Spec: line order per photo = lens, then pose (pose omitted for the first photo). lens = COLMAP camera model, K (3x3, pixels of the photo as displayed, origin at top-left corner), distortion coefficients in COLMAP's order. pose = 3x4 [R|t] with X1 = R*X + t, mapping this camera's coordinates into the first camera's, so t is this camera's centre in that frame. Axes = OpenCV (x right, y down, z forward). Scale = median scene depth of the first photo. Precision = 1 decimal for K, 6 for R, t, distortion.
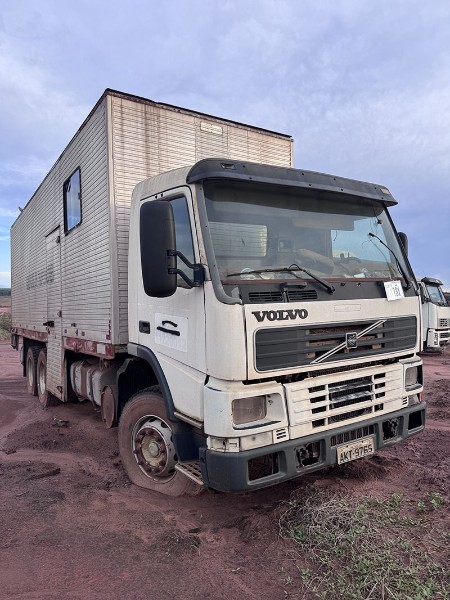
lens RADIAL K [[421.6, 0, 226.0], [0, 421.6, 302.6], [0, 0, 1]] dist [0.070697, -0.087300]
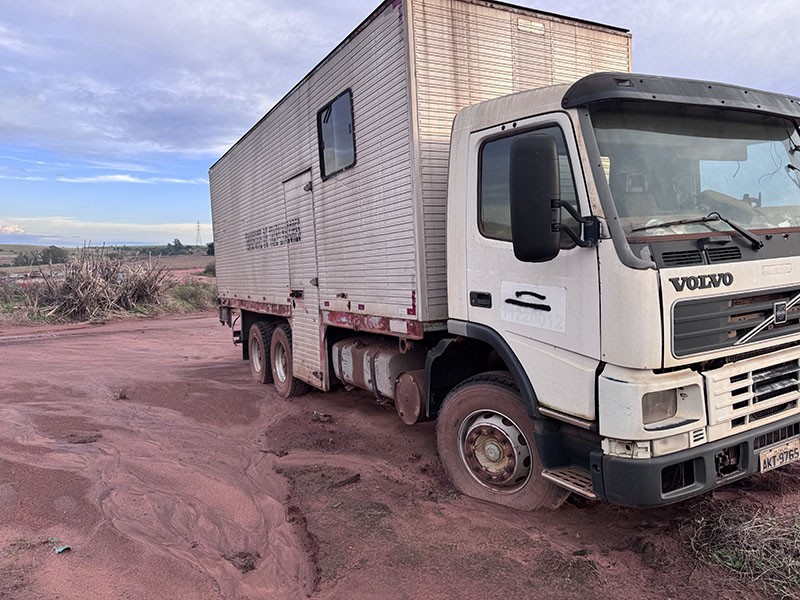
lens RADIAL K [[562.2, 0, 398.2], [0, 562.2, 299.5], [0, 0, 1]] dist [0.070697, -0.087300]
pose [[0.996710, -0.018747, -0.078859, -0.286075], [0.024471, 0.997086, 0.072248, -0.022102], [0.077275, -0.073940, 0.994264, -0.046195]]
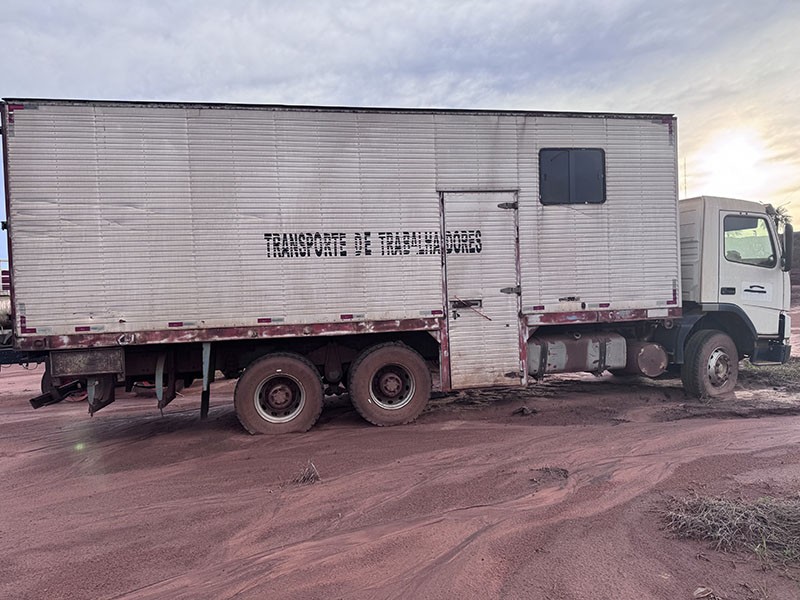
lens RADIAL K [[562.2, 0, 404.1], [0, 562.2, 300.8], [0, 0, 1]] dist [0.070697, -0.087300]
pose [[0.379345, -0.005967, 0.925236, -2.866745], [0.013965, 0.999902, 0.000723, 0.082792], [-0.925150, 0.012647, 0.379392, 1.427248]]
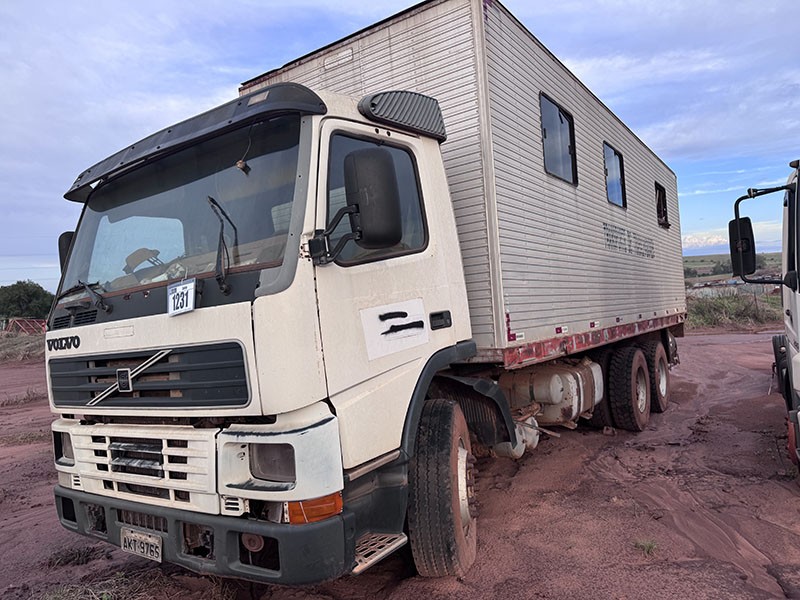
lens RADIAL K [[562.2, 0, 400.3], [0, 562.2, 303.1], [0, 0, 1]] dist [0.070697, -0.087300]
pose [[0.379693, -0.026684, -0.924728, 1.270717], [0.078403, 0.996916, 0.003425, -0.001989], [0.921784, -0.073801, 0.380614, 1.039716]]
